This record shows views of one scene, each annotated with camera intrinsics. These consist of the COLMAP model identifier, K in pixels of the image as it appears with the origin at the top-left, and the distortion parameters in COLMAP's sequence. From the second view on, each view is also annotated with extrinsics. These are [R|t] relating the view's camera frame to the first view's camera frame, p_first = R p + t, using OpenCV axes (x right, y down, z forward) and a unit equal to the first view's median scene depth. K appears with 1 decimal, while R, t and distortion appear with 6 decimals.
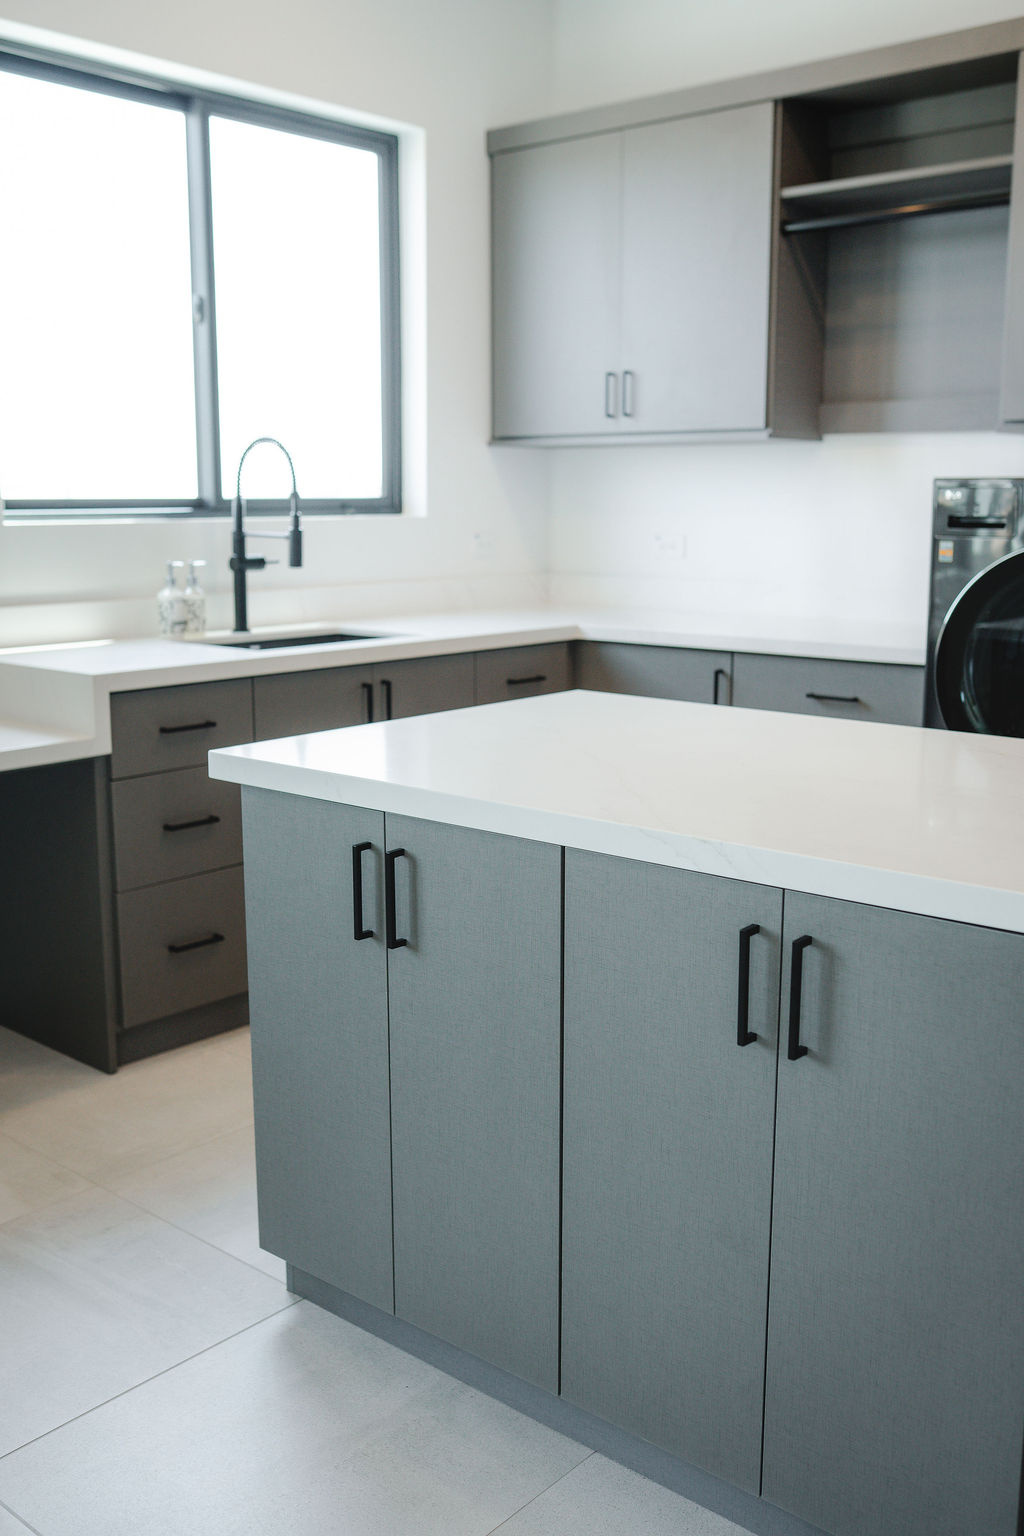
lens RADIAL K [[1491.4, 0, 507.1], [0, 1491.4, 766.0], [0, 0, 1]] dist [-0.063175, 0.102508]
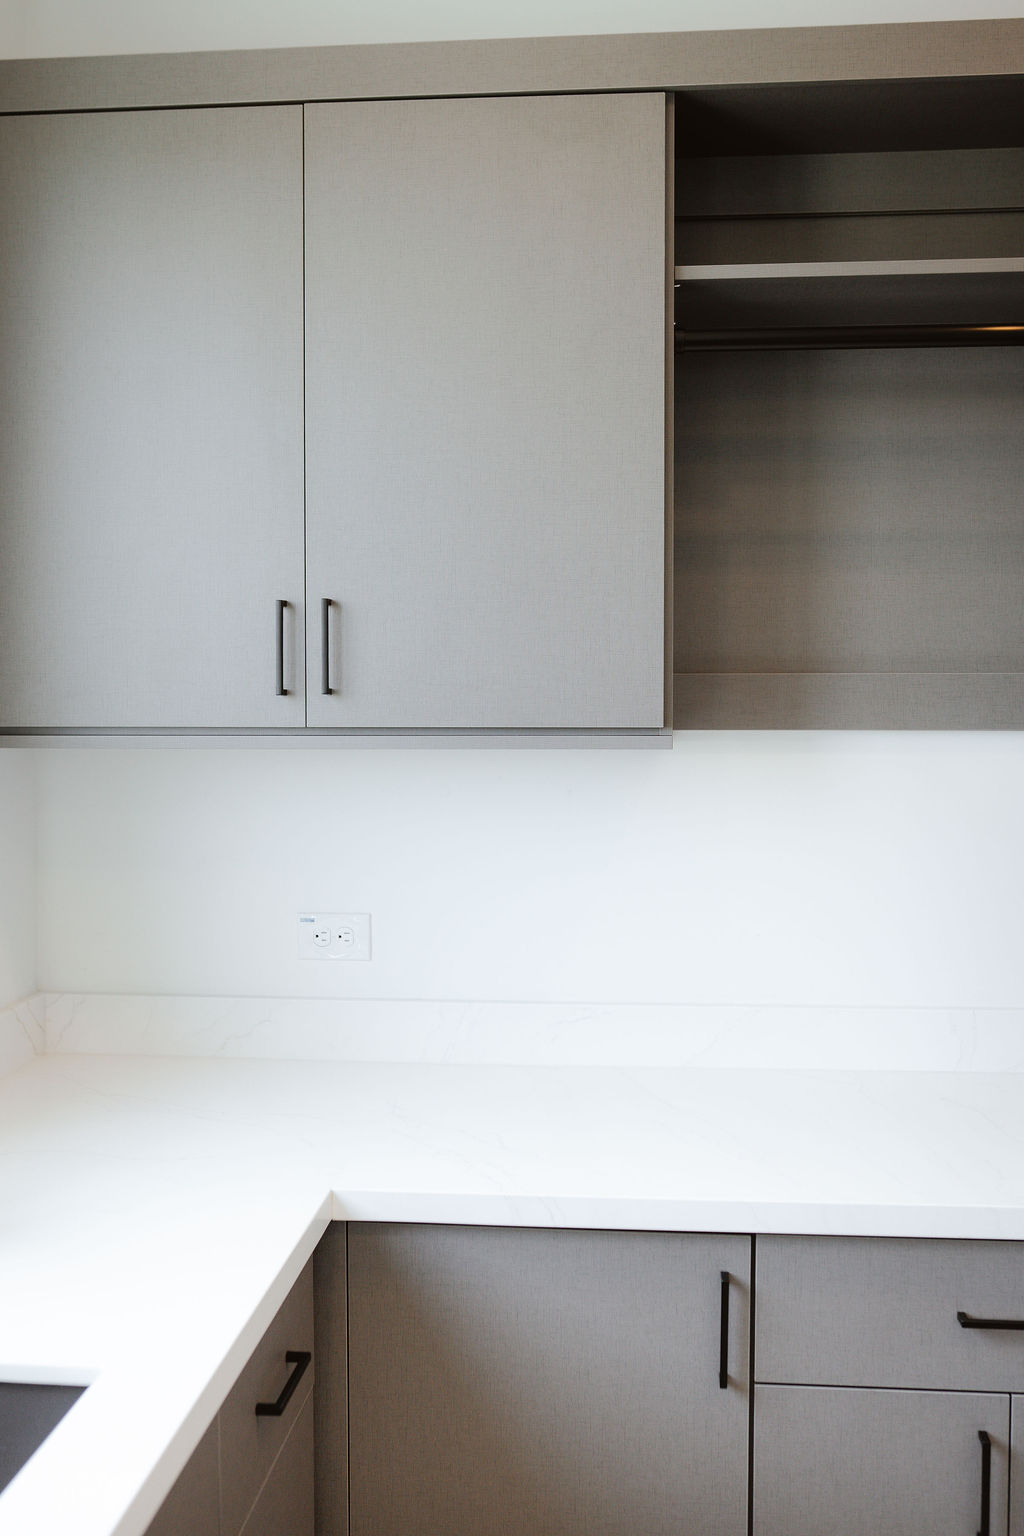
lens RADIAL K [[1491.4, 0, 507.1], [0, 1491.4, 766.0], [0, 0, 1]] dist [-0.063175, 0.102508]
pose [[0.809972, -0.030280, 0.585687, -0.166393], [0.104818, 0.990061, -0.093771, -0.181431], [-0.577026, 0.137342, 0.805095, 0.660004]]
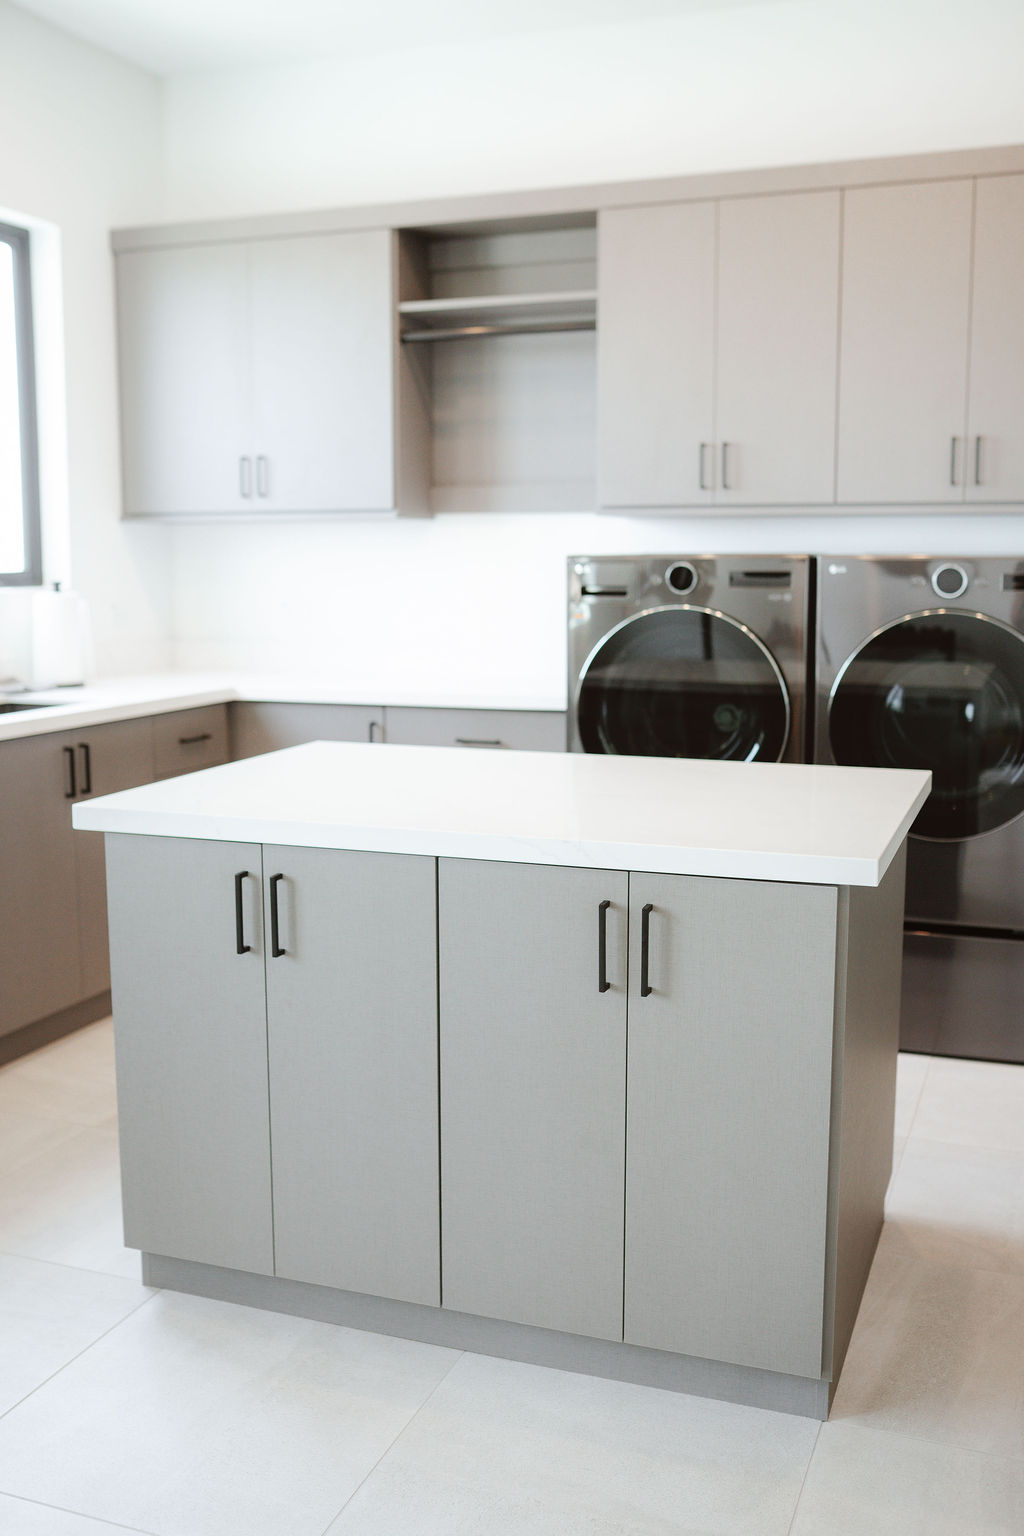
lens RADIAL K [[1491.4, 0, 507.1], [0, 1491.4, 766.0], [0, 0, 1]] dist [-0.063175, 0.102508]
pose [[0.937664, -0.050251, 0.343892, -0.153651], [0.063883, 0.997553, -0.028418, 0.007442], [-0.341622, 0.048615, 0.938579, -0.097297]]
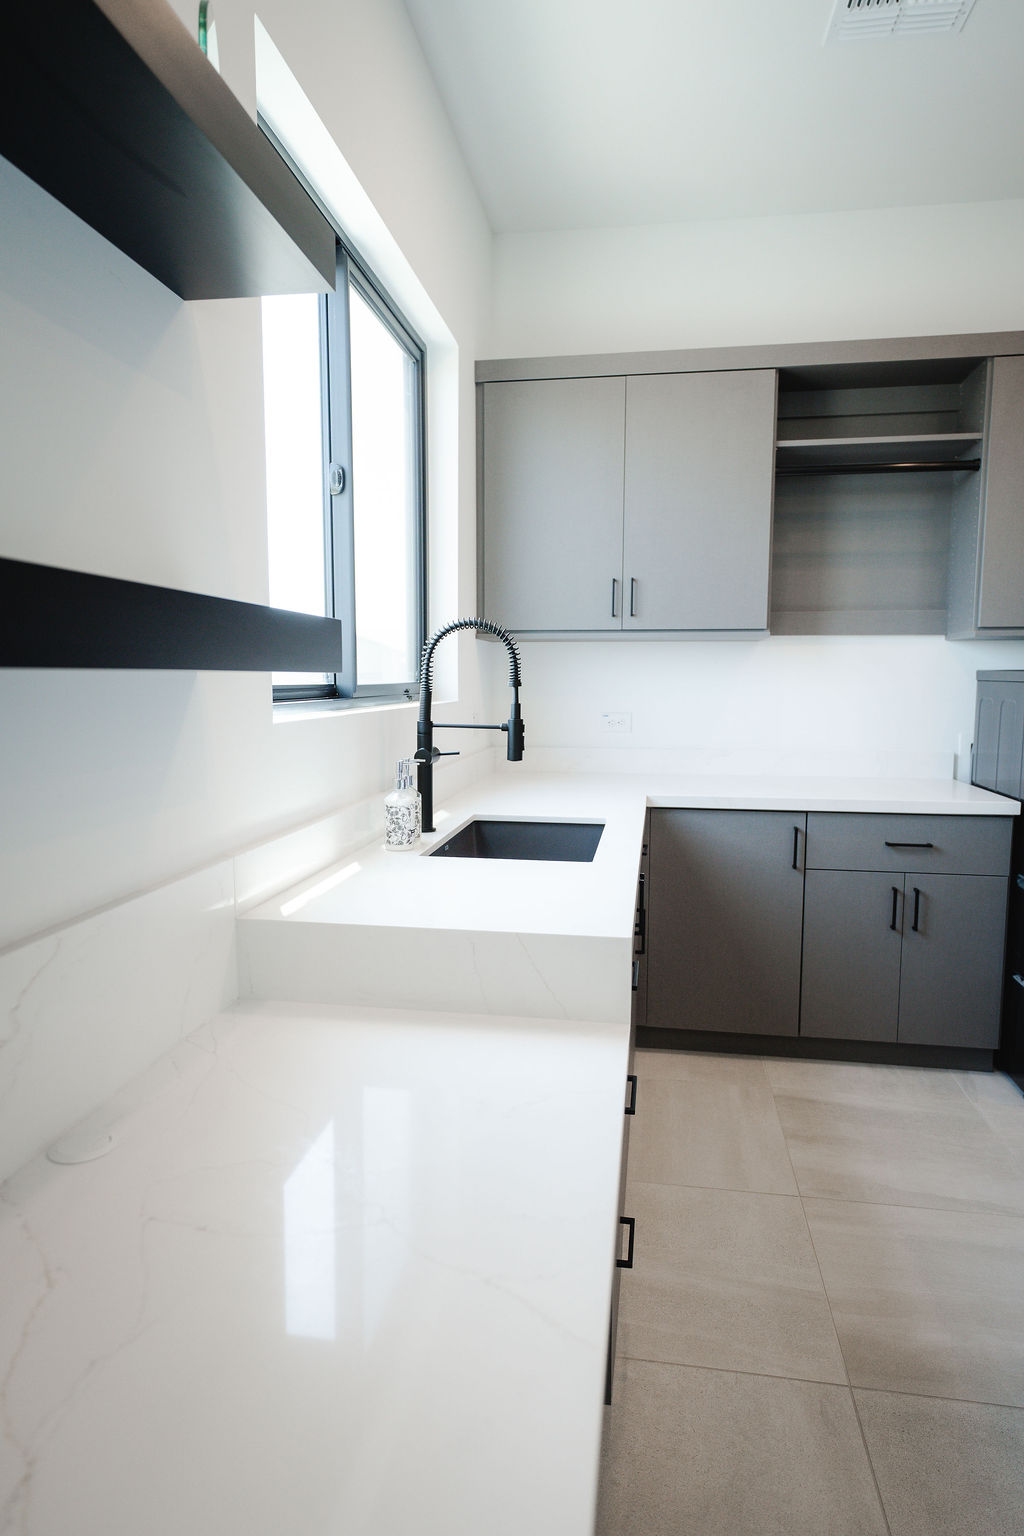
lens RADIAL K [[880.3, 0, 512.0], [0, 880.3, 768.0], [0, 0, 1]] dist [0.004989, 0.000962]
pose [[0.848812, -0.051416, 0.526189, -0.420929], [0.090771, 0.994654, -0.049233, -0.098237], [-0.520845, 0.089552, 0.848941, 0.515223]]
